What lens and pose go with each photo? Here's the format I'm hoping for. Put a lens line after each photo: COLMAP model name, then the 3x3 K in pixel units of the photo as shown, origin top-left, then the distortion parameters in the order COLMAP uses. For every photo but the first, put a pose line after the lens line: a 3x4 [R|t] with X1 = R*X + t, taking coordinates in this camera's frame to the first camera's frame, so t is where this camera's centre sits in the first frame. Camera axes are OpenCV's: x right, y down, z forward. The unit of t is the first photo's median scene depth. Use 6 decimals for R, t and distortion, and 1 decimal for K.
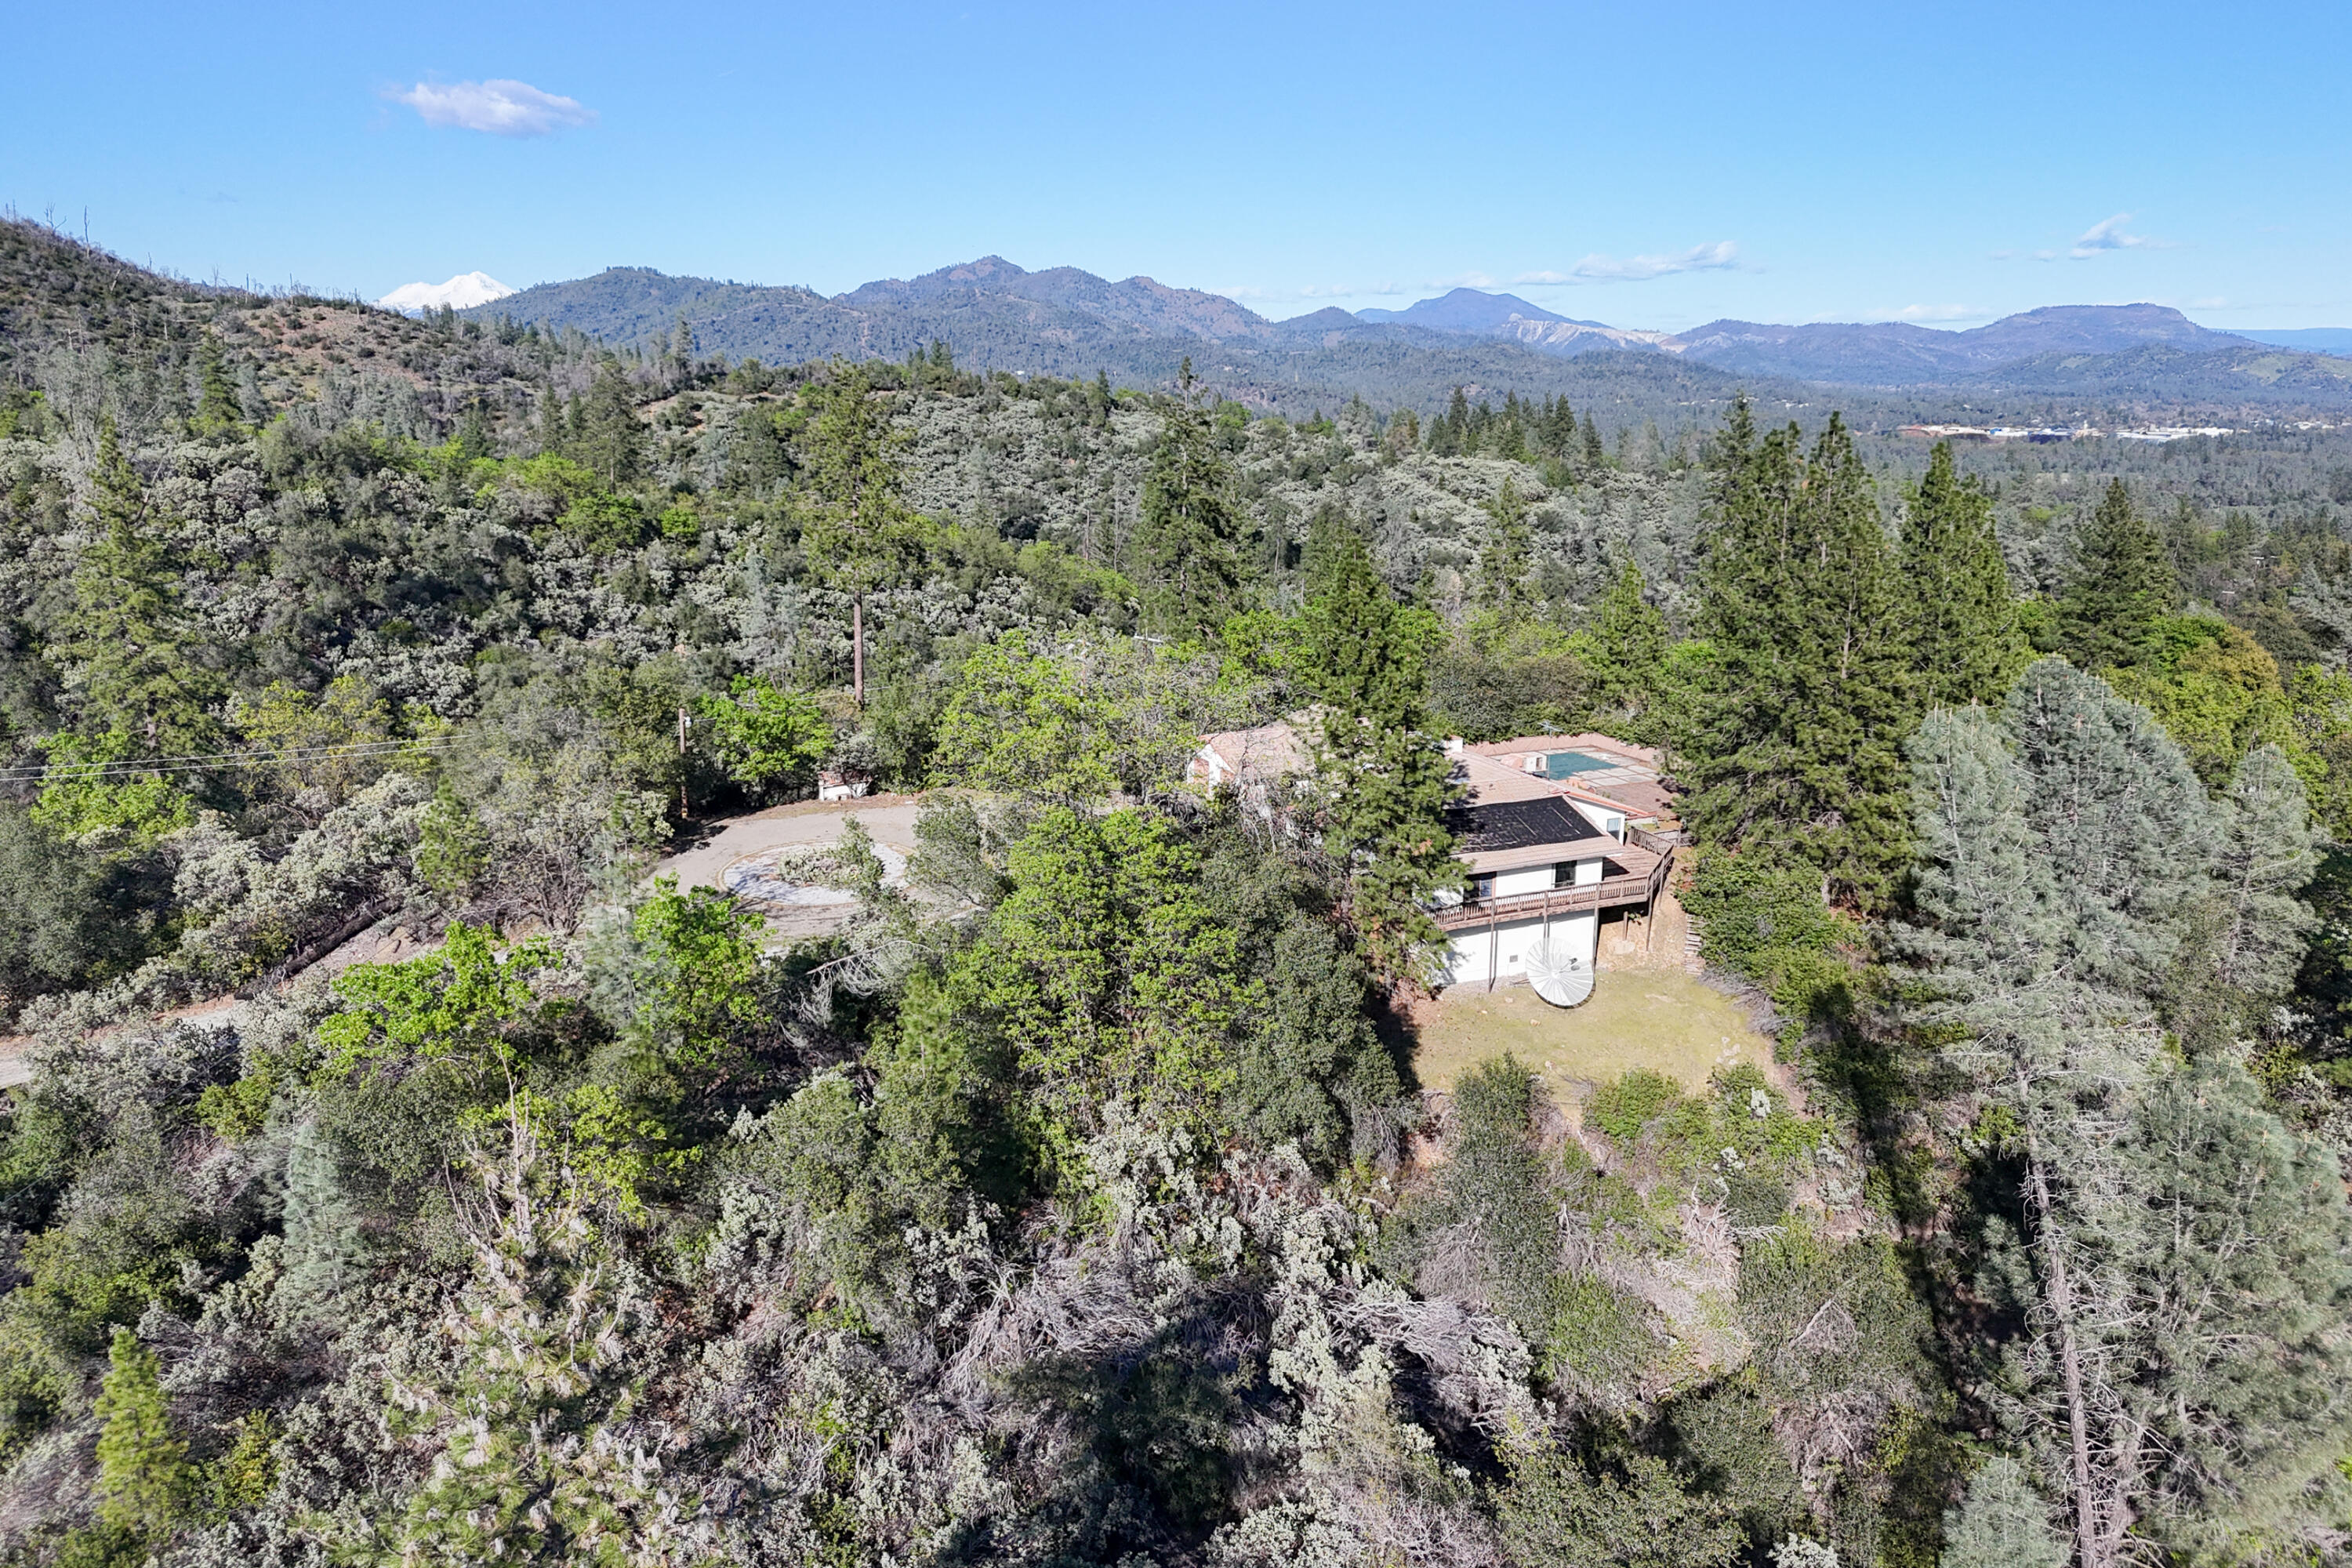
lens RADIAL K [[1756.6, 0, 1182.3], [0, 1756.6, 758.9], [0, 0, 1]] dist [0.090933, -0.114944]
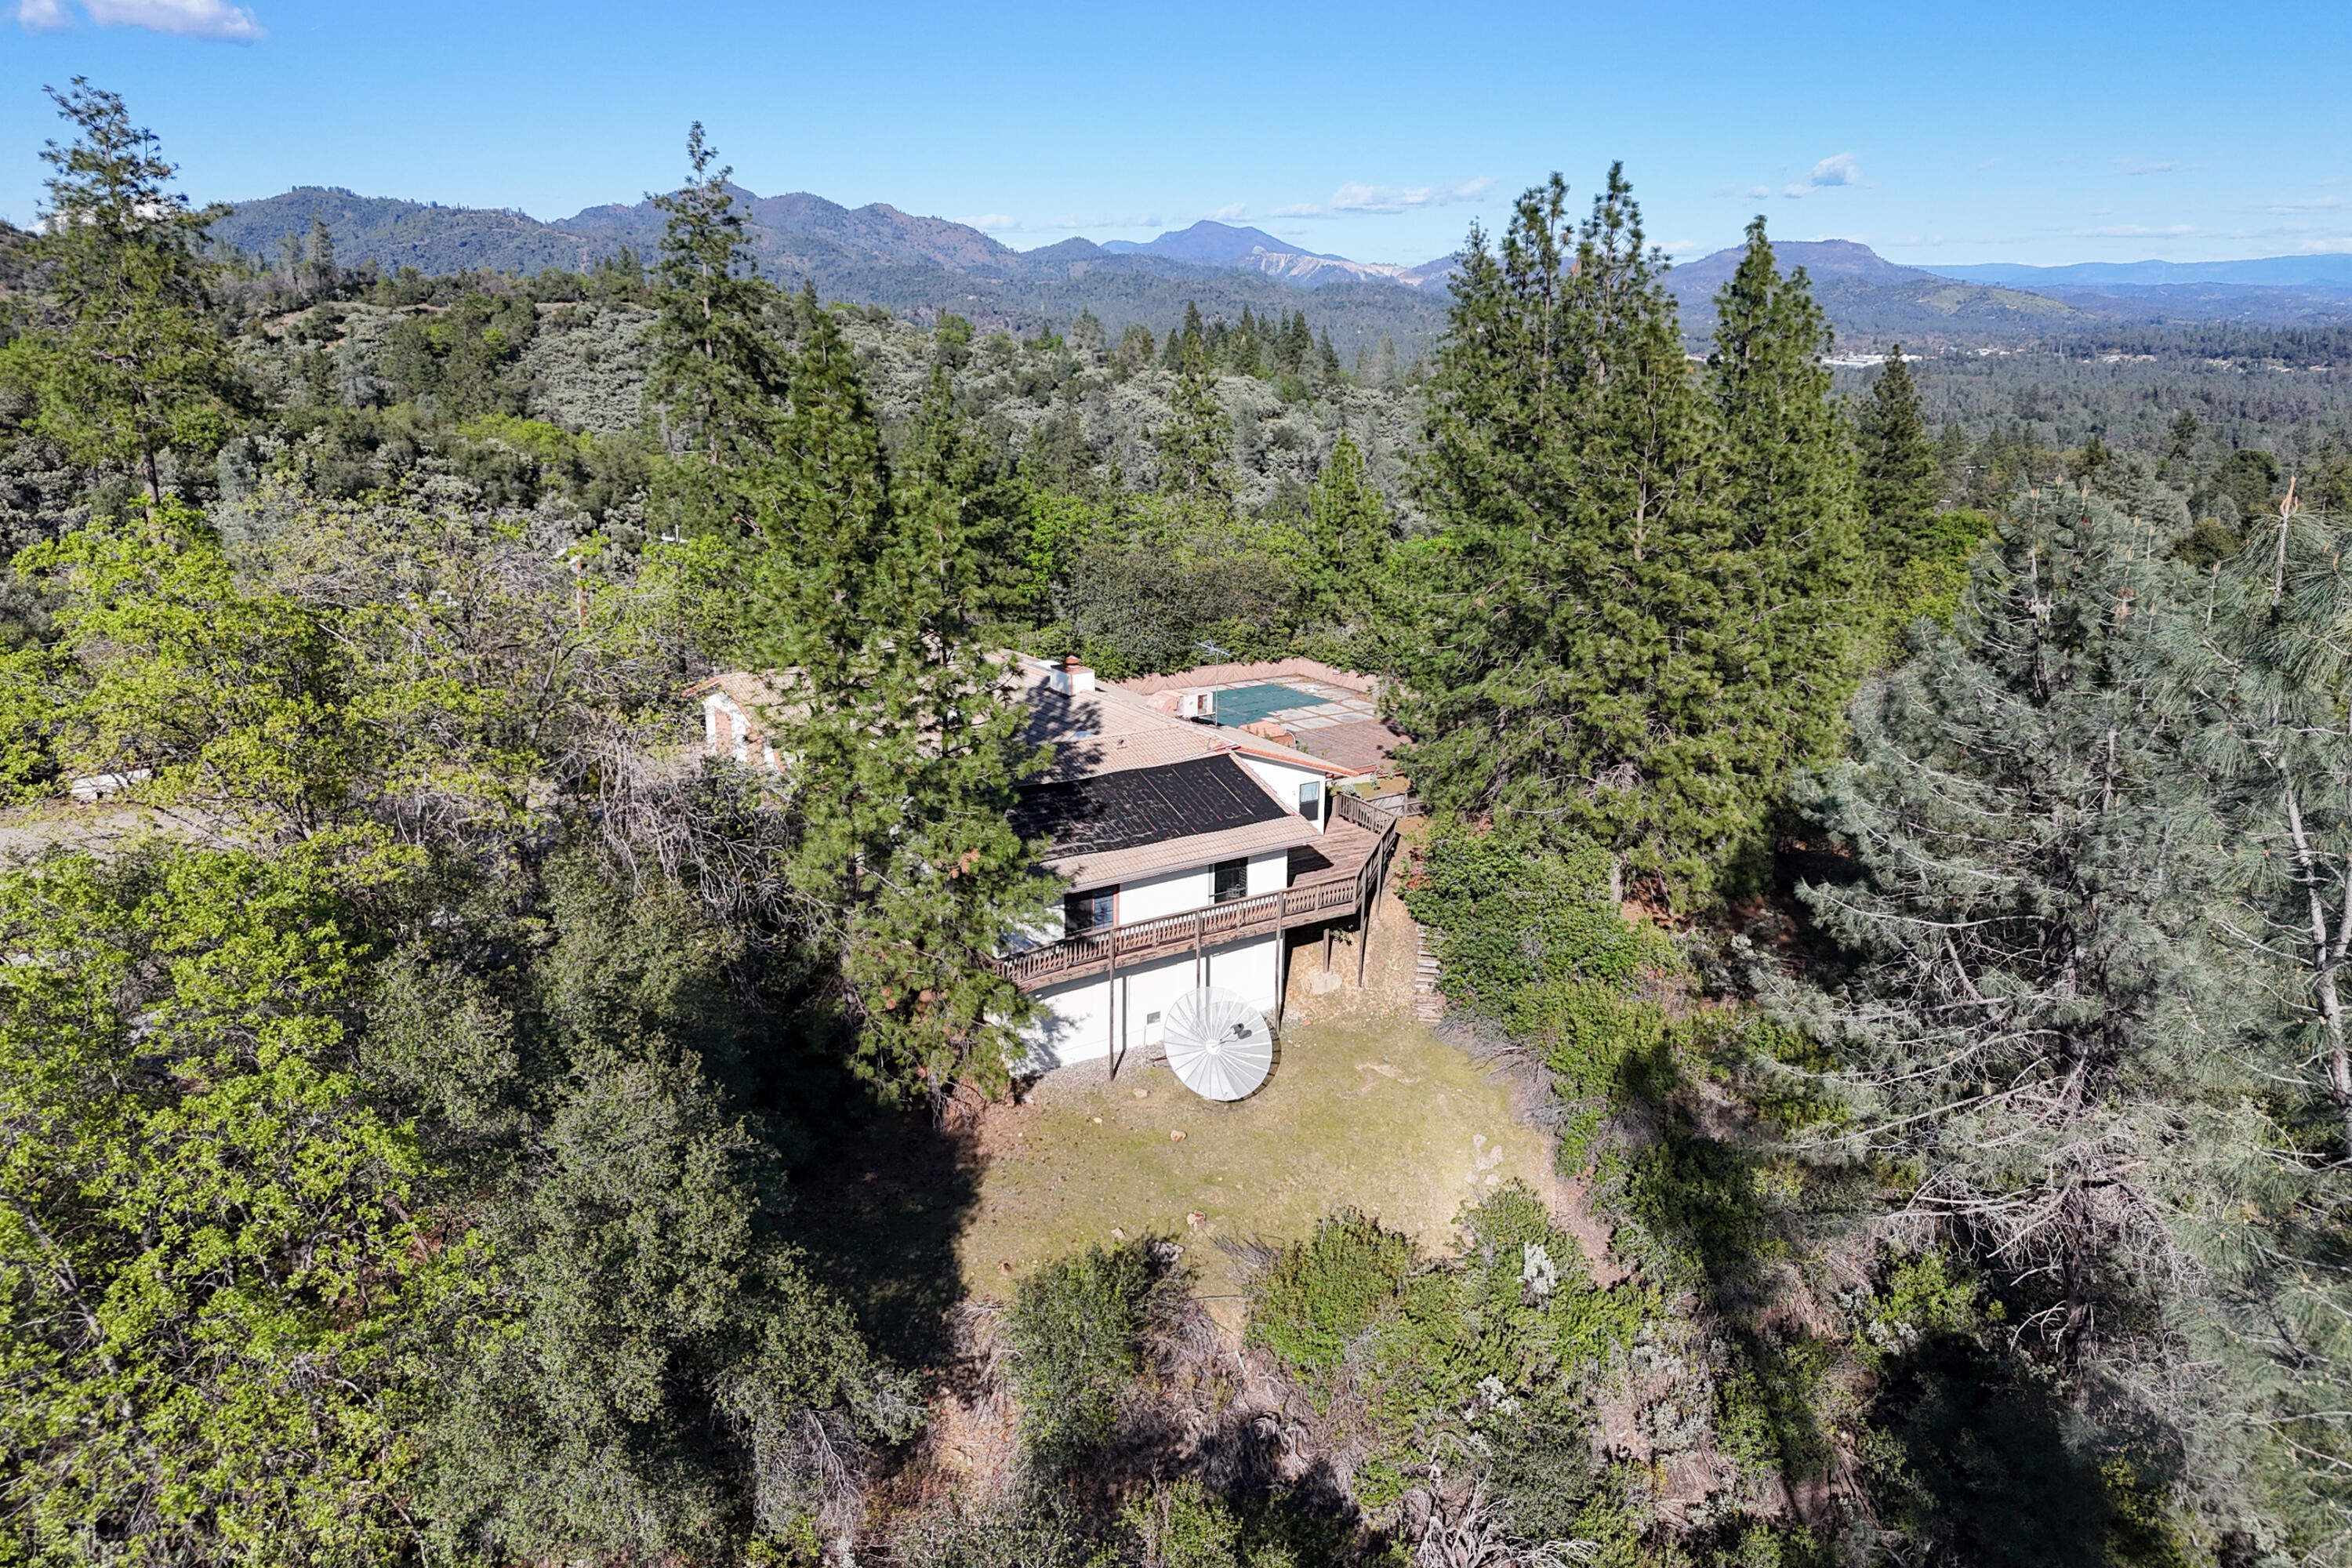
lens RADIAL K [[1754.5, 0, 1183.8], [0, 1754.5, 744.2], [0, 0, 1]] dist [0.071911, -0.063614]
pose [[0.990252, -0.035487, 0.134689, 0.109093], [0.031549, 0.999013, 0.031259, -0.003318], [-0.135665, -0.026705, 0.990395, 0.352726]]
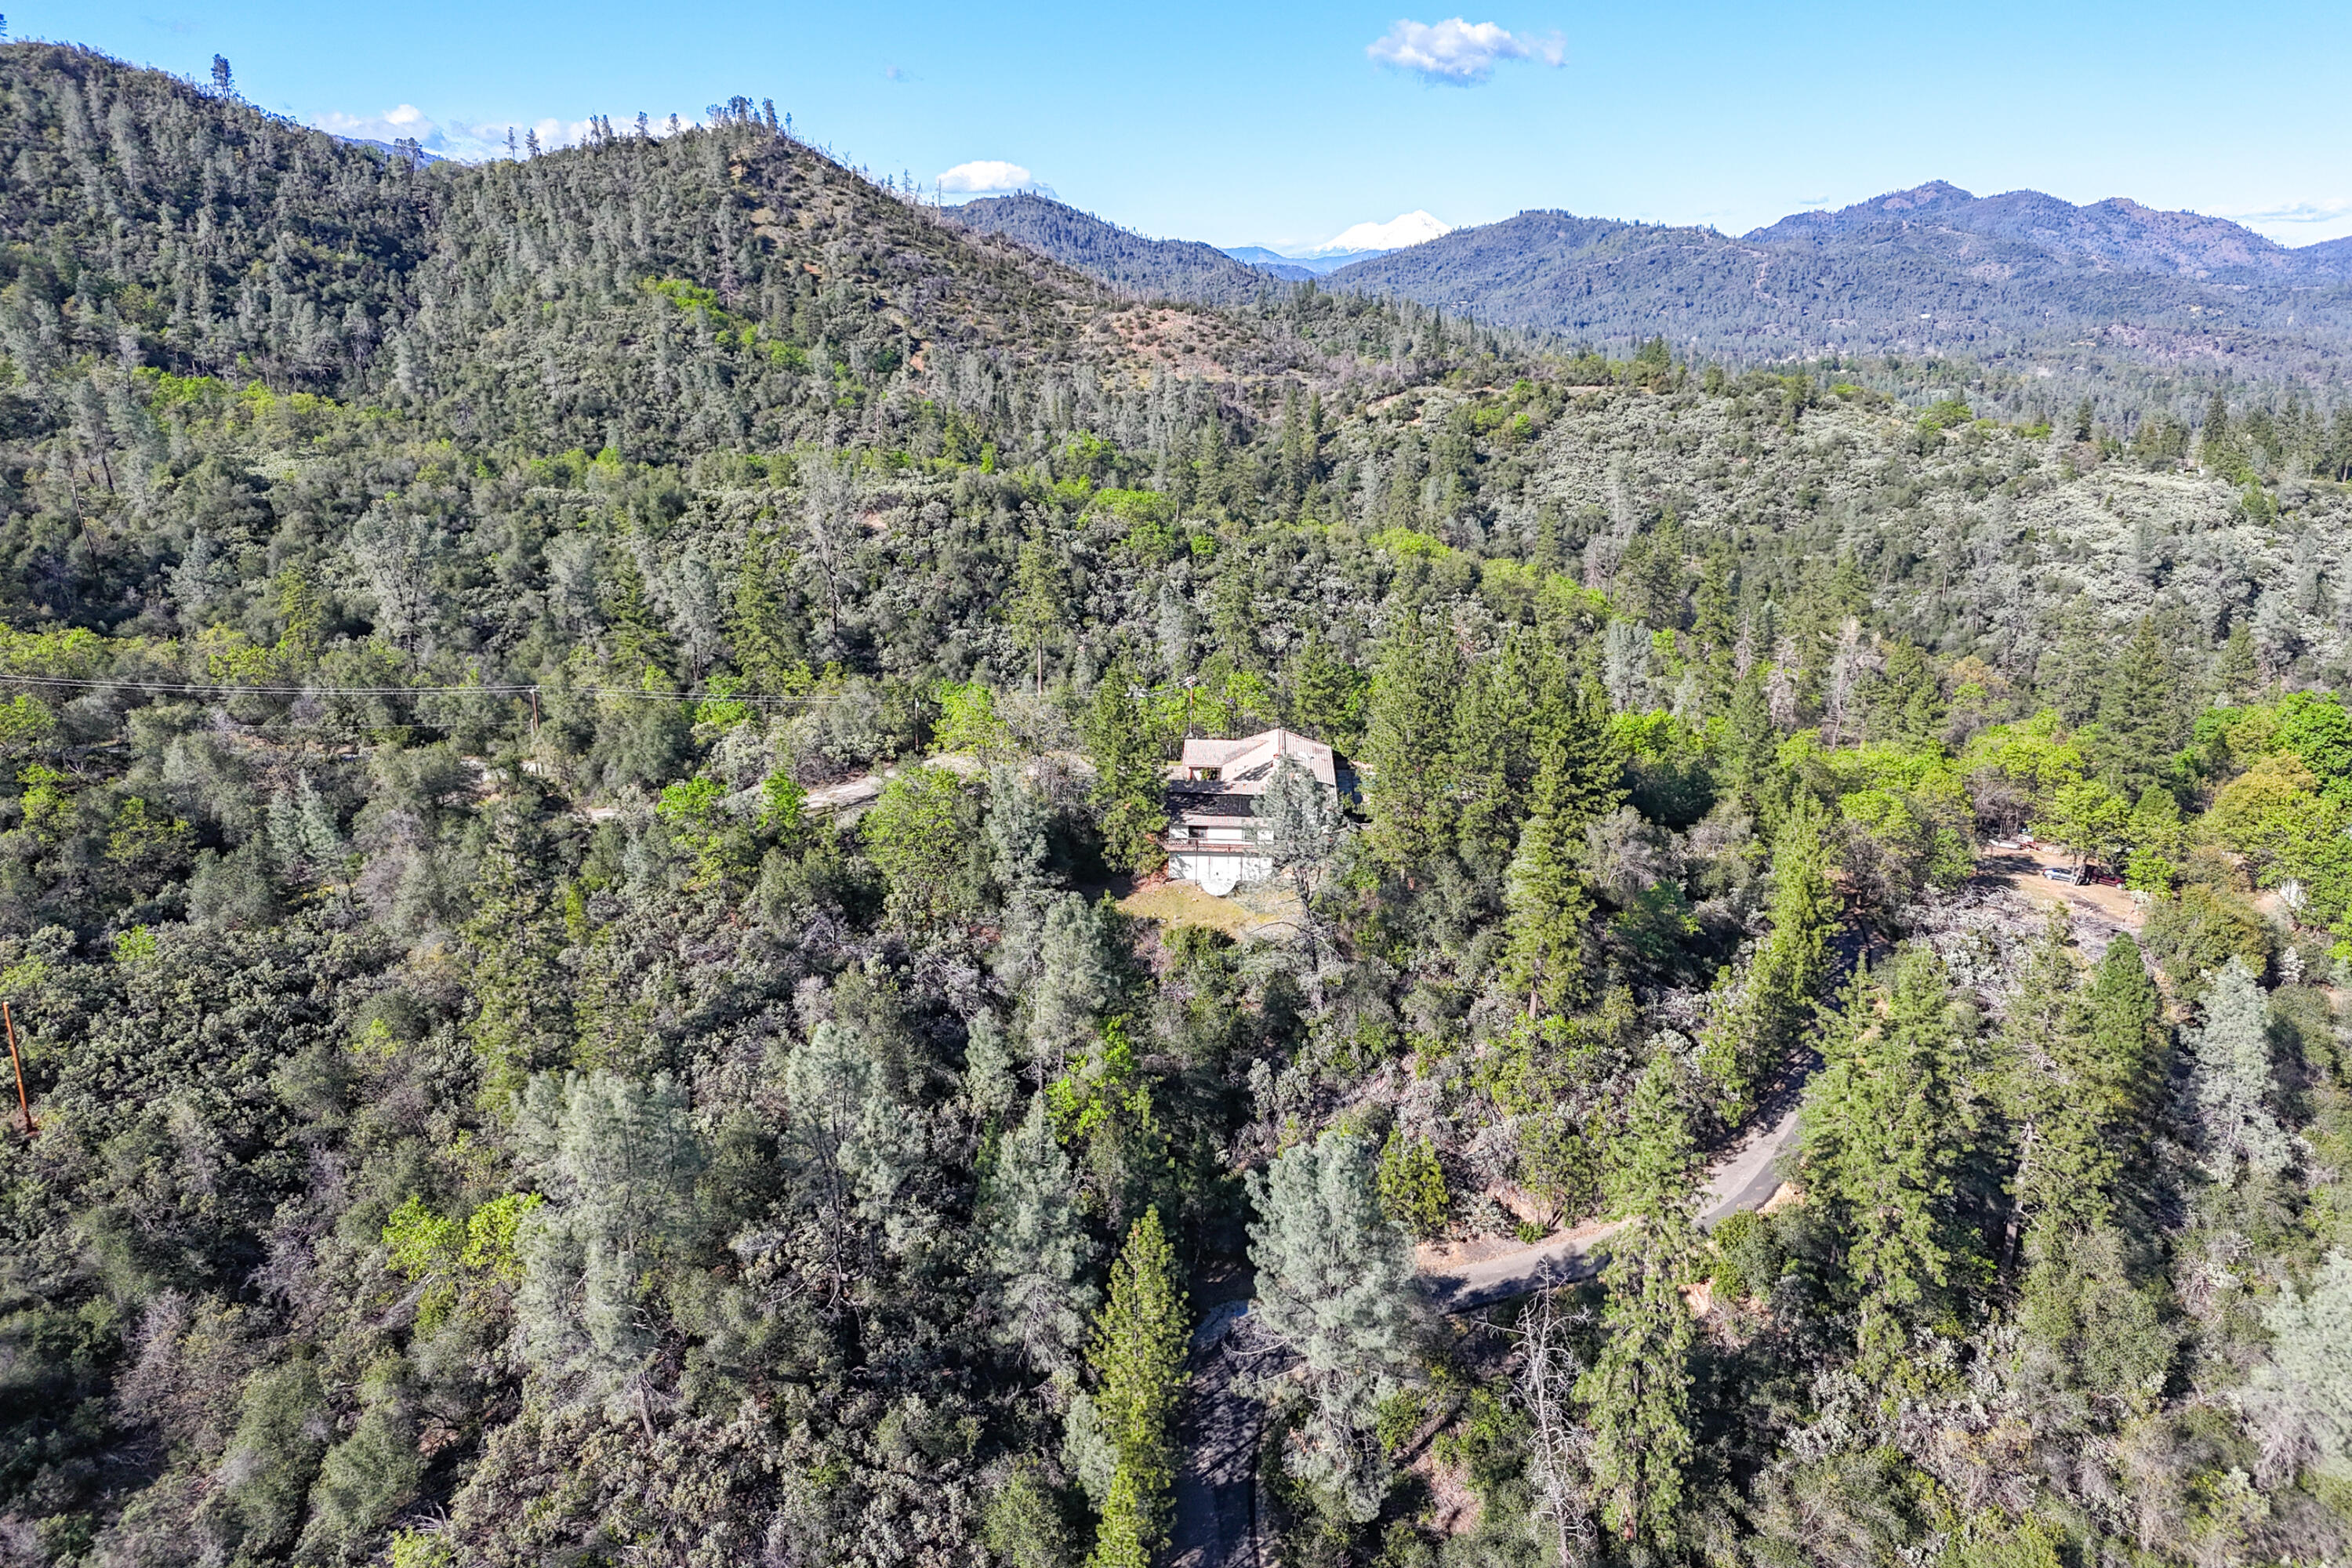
lens RADIAL K [[1754.5, 0, 1183.8], [0, 1754.5, 744.2], [0, 0, 1]] dist [0.071911, -0.063614]
pose [[0.881738, 0.121078, -0.455936, 0.956365], [-0.108395, 0.992641, 0.053980, -0.121880], [0.459117, 0.001825, 0.888374, -0.716647]]
